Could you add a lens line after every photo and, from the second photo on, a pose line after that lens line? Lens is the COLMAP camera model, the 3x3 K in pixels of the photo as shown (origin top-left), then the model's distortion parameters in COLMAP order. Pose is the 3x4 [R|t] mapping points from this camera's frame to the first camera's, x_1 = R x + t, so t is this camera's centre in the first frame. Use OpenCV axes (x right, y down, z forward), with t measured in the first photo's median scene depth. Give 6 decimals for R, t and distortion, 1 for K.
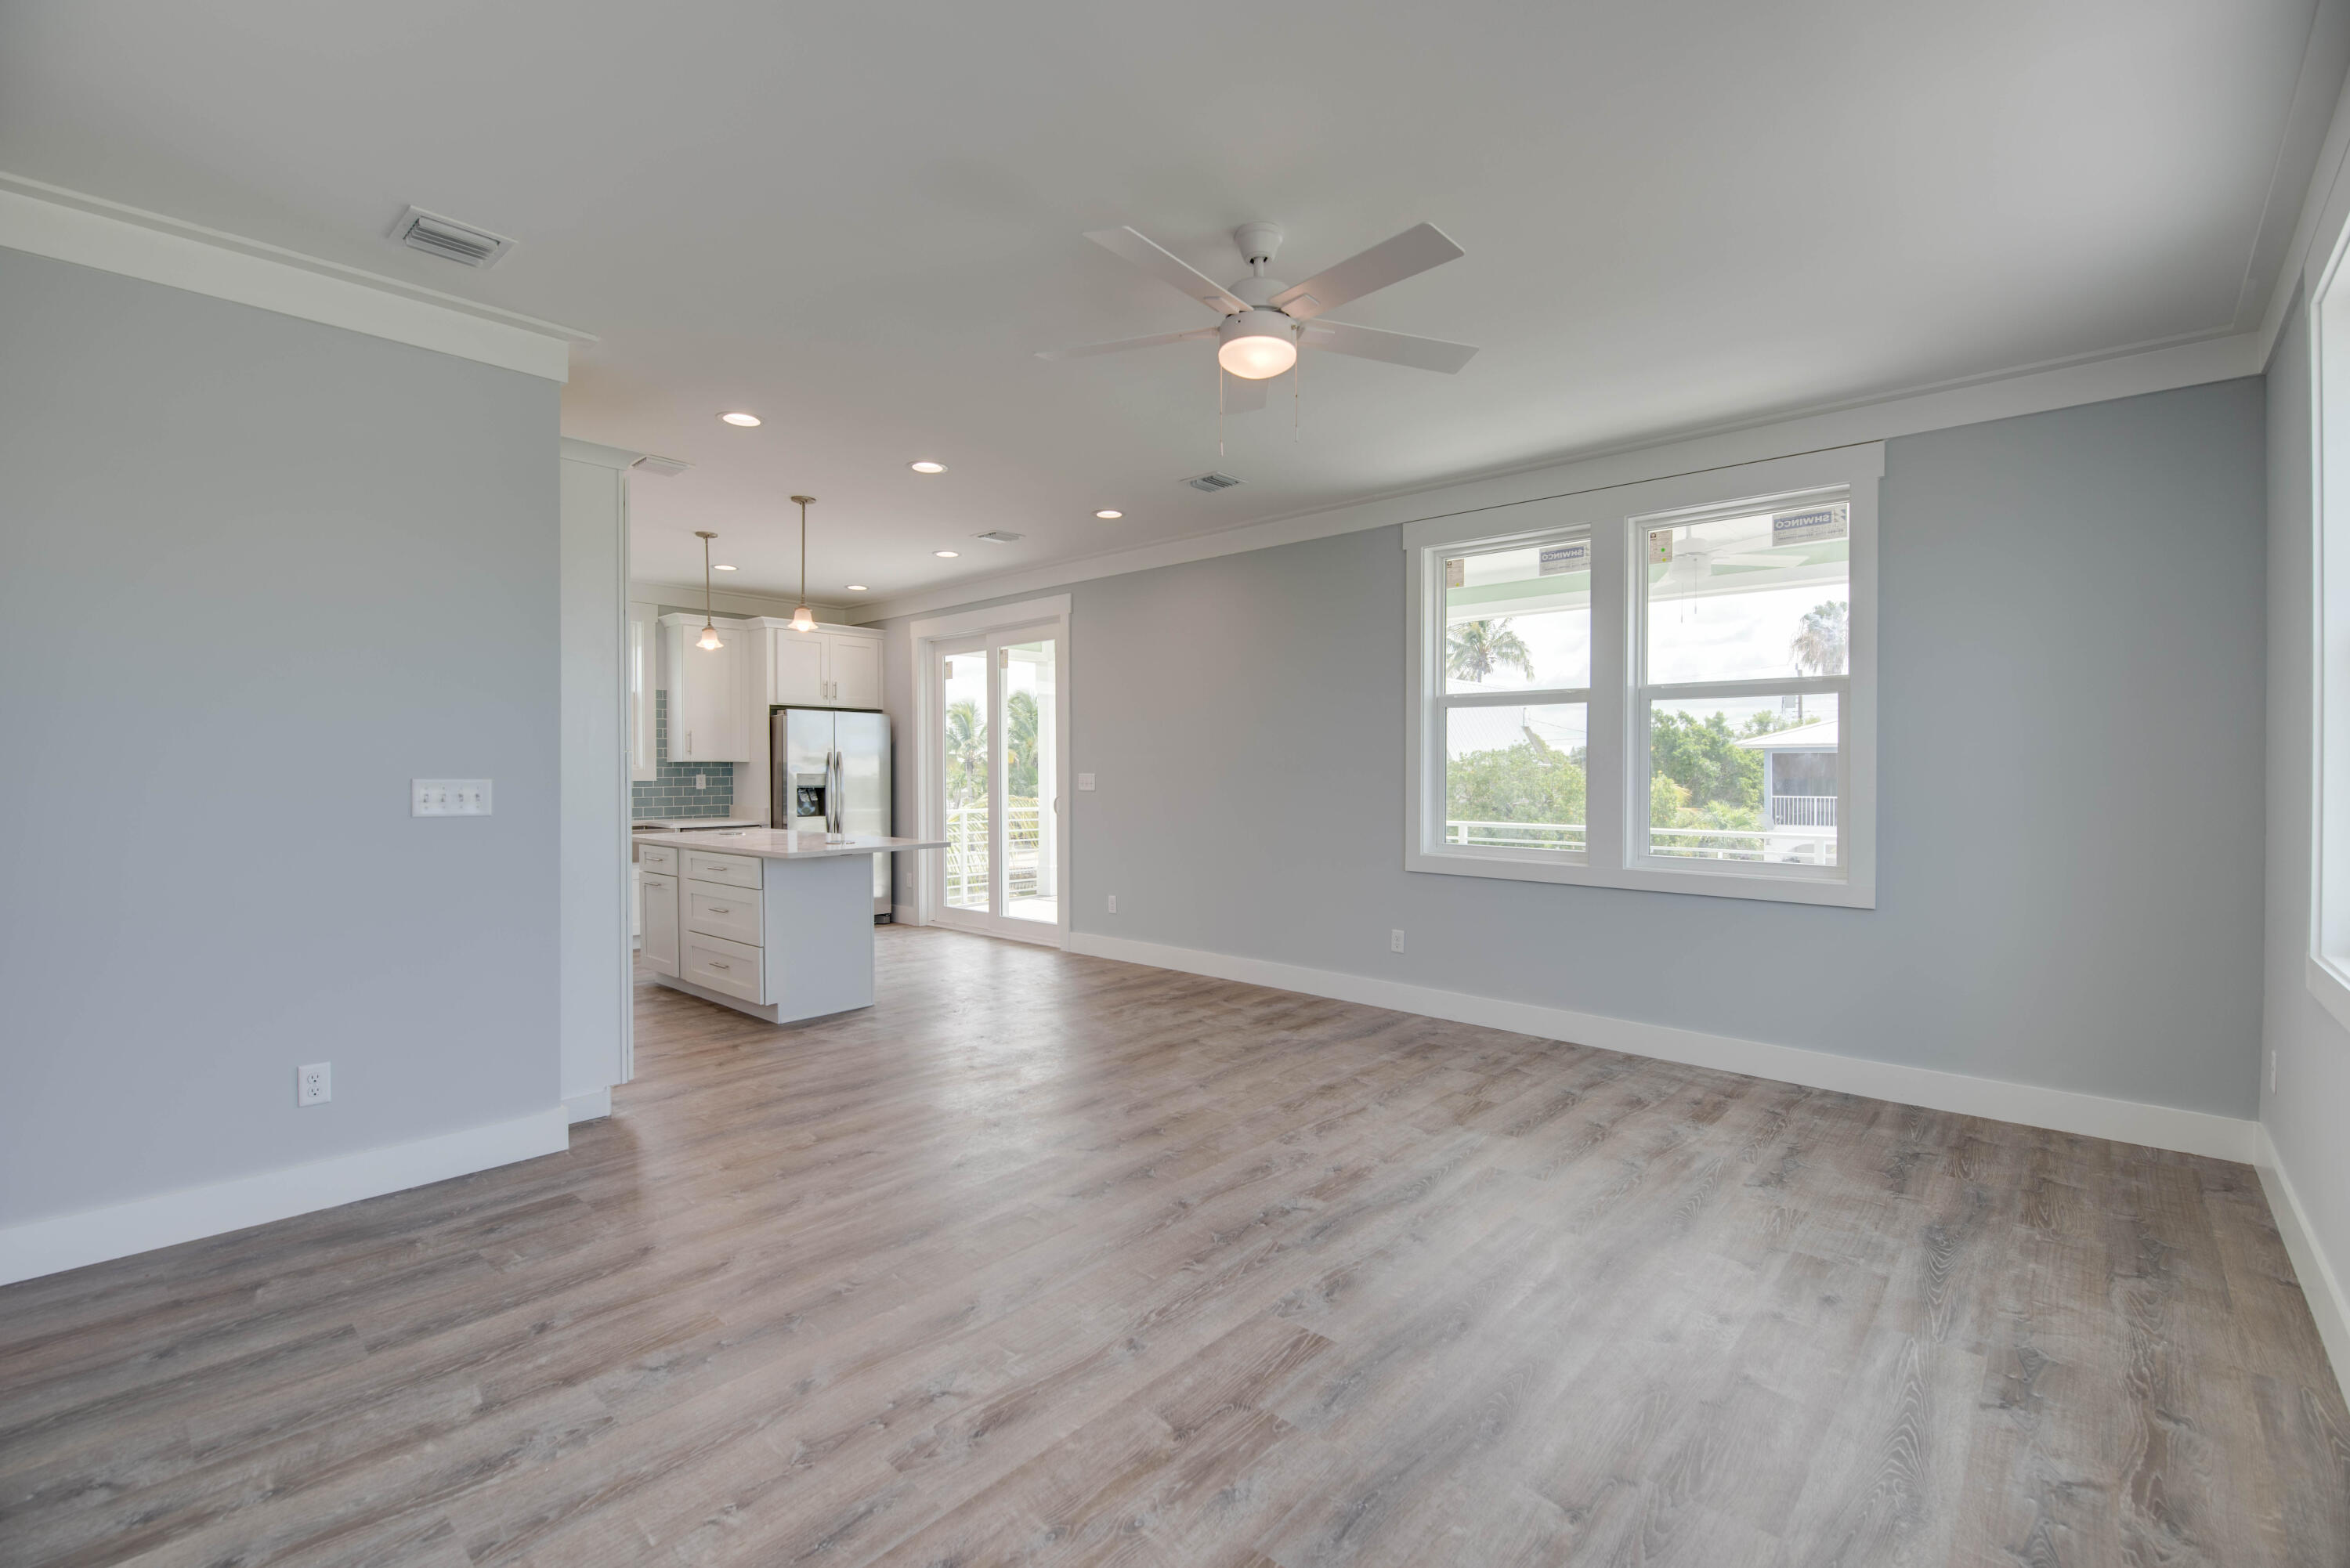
lens RADIAL K [[1028.9, 0, 1180.8], [0, 1028.9, 777.9], [0, 0, 1]] dist [-0.000476, -0.009619]
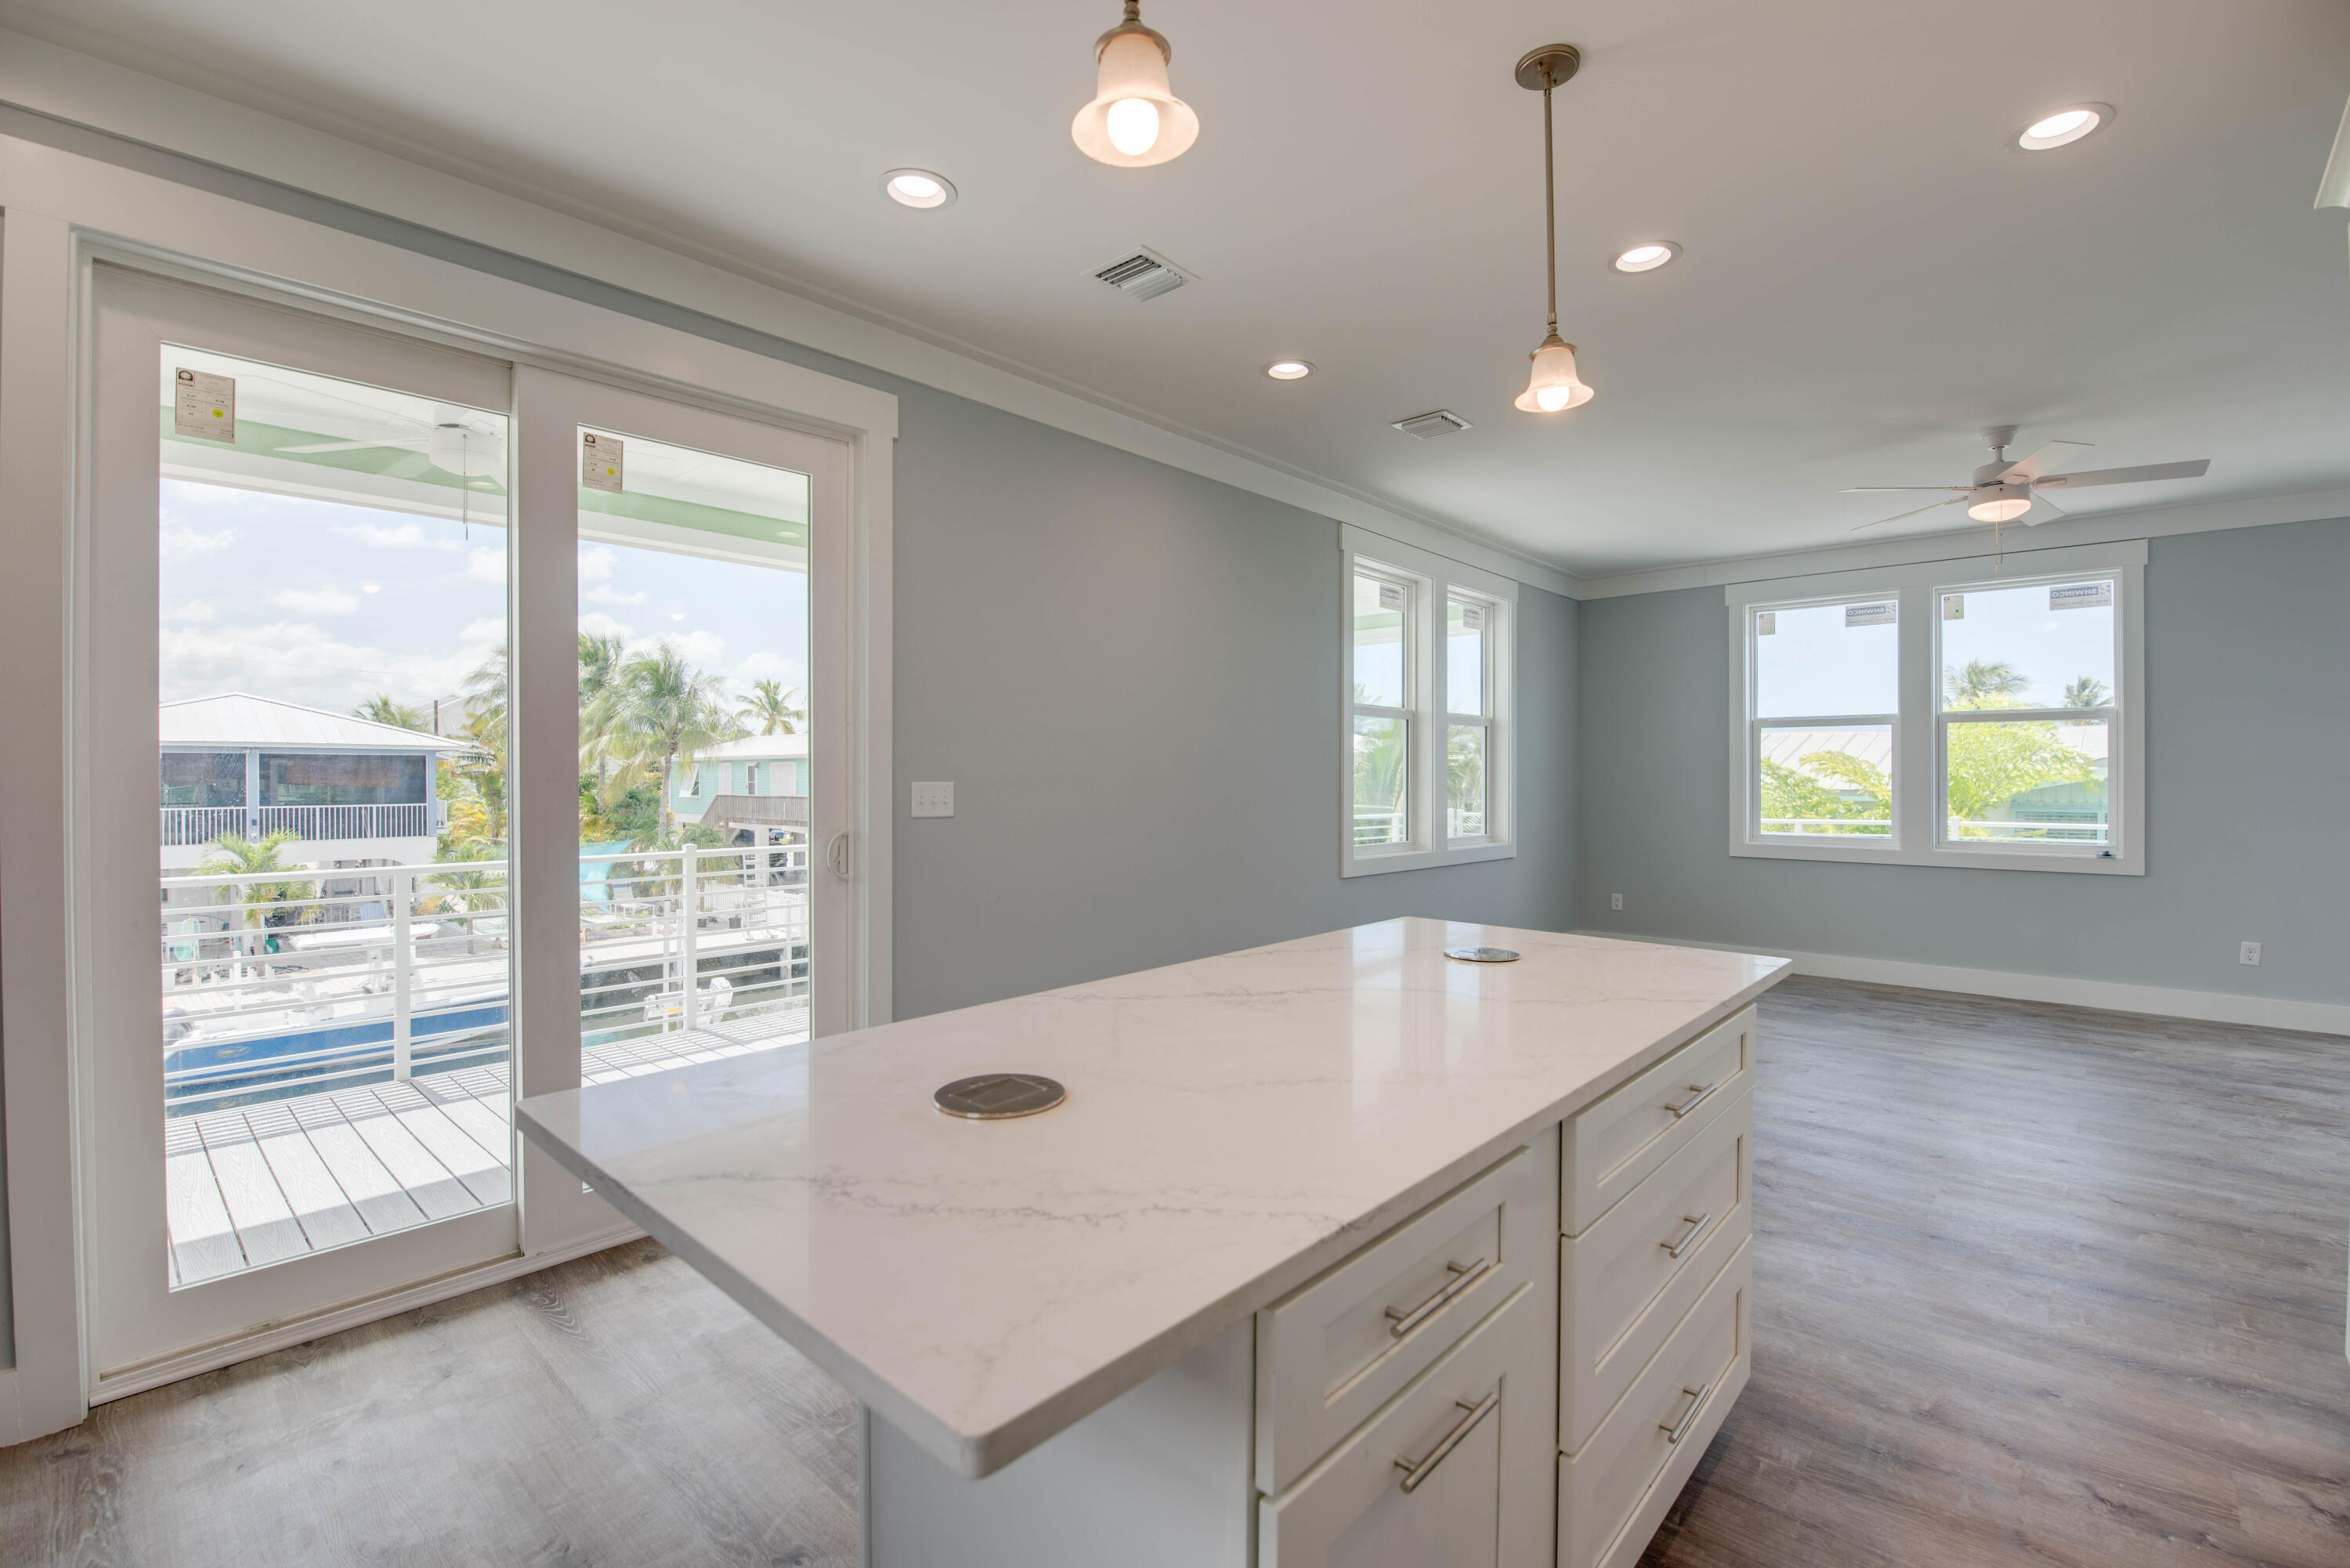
lens RADIAL K [[1028.9, 0, 1180.8], [0, 1028.9, 777.9], [0, 0, 1]] dist [-0.000476, -0.009619]
pose [[0.008554, -0.002809, 0.999959, -1.262125], [0.005610, 0.999980, 0.002761, -0.014613], [-0.999948, 0.005586, 0.008570, 1.899591]]
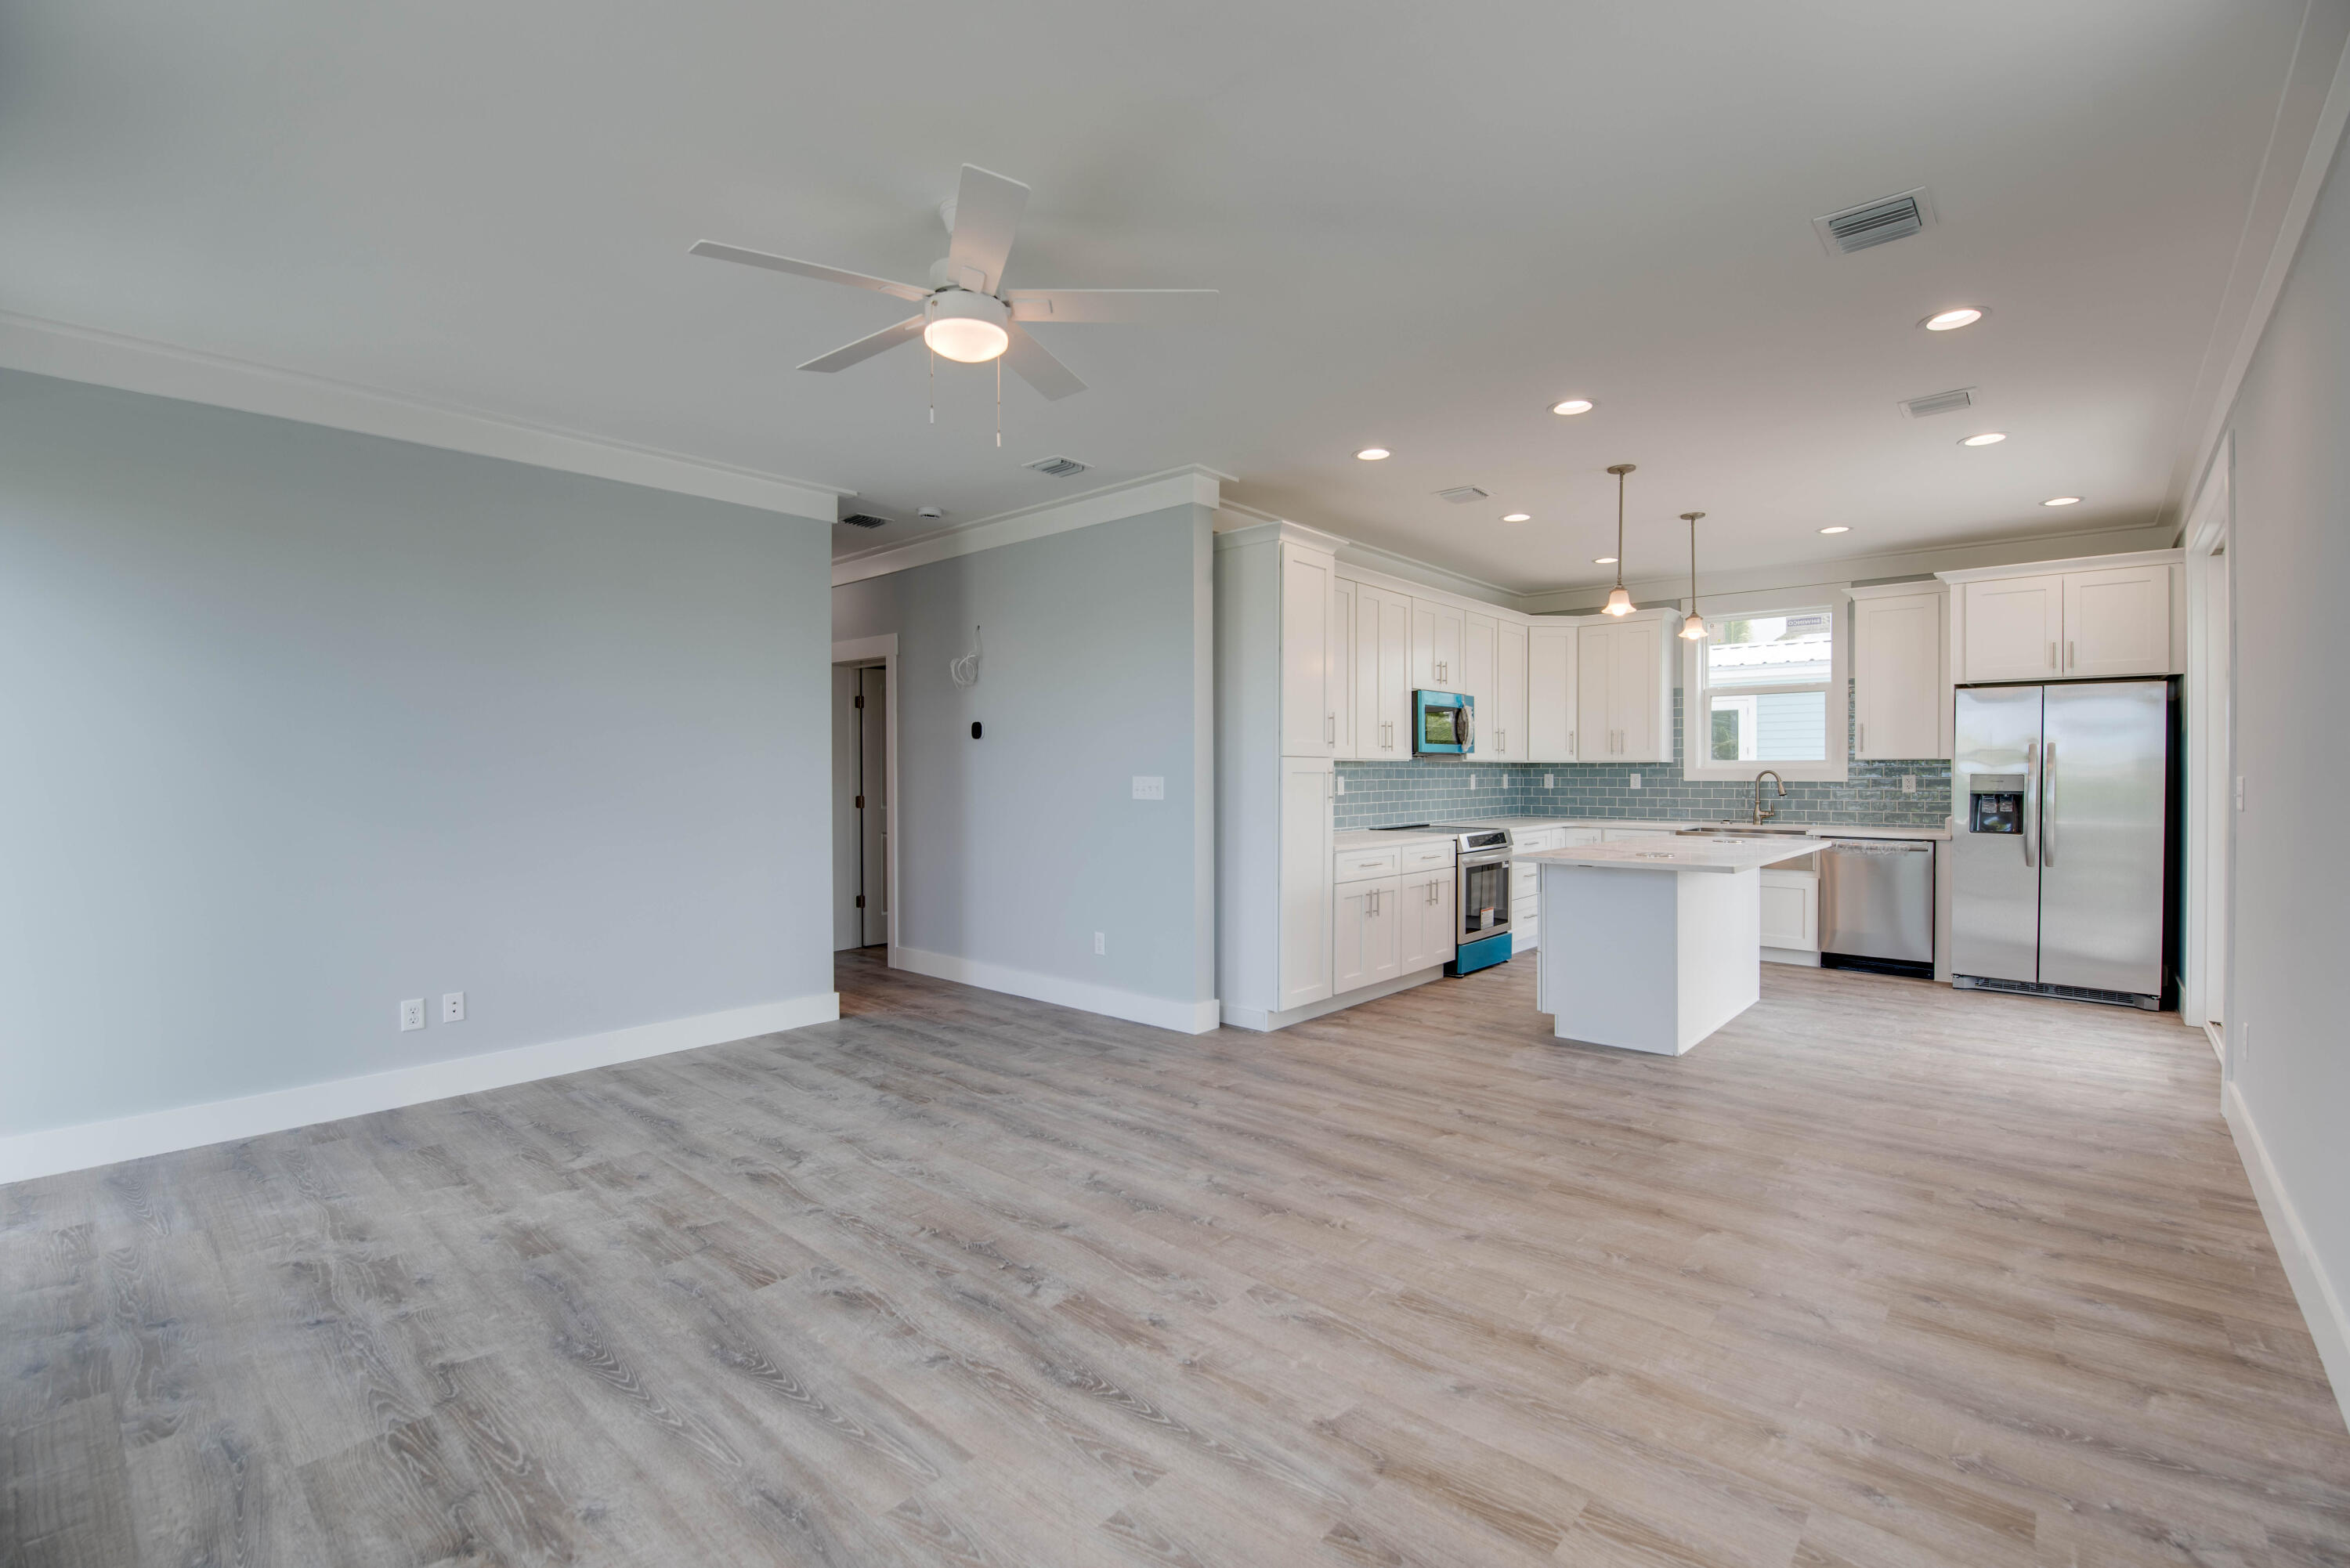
lens RADIAL K [[1028.9, 0, 1180.8], [0, 1028.9, 777.9], [0, 0, 1]] dist [-0.000476, -0.009619]
pose [[0.004034, 0.007438, -0.999964, 0.887690], [-0.005690, 0.999956, 0.007415, -0.009097], [0.999976, 0.005660, 0.004076, 1.027747]]
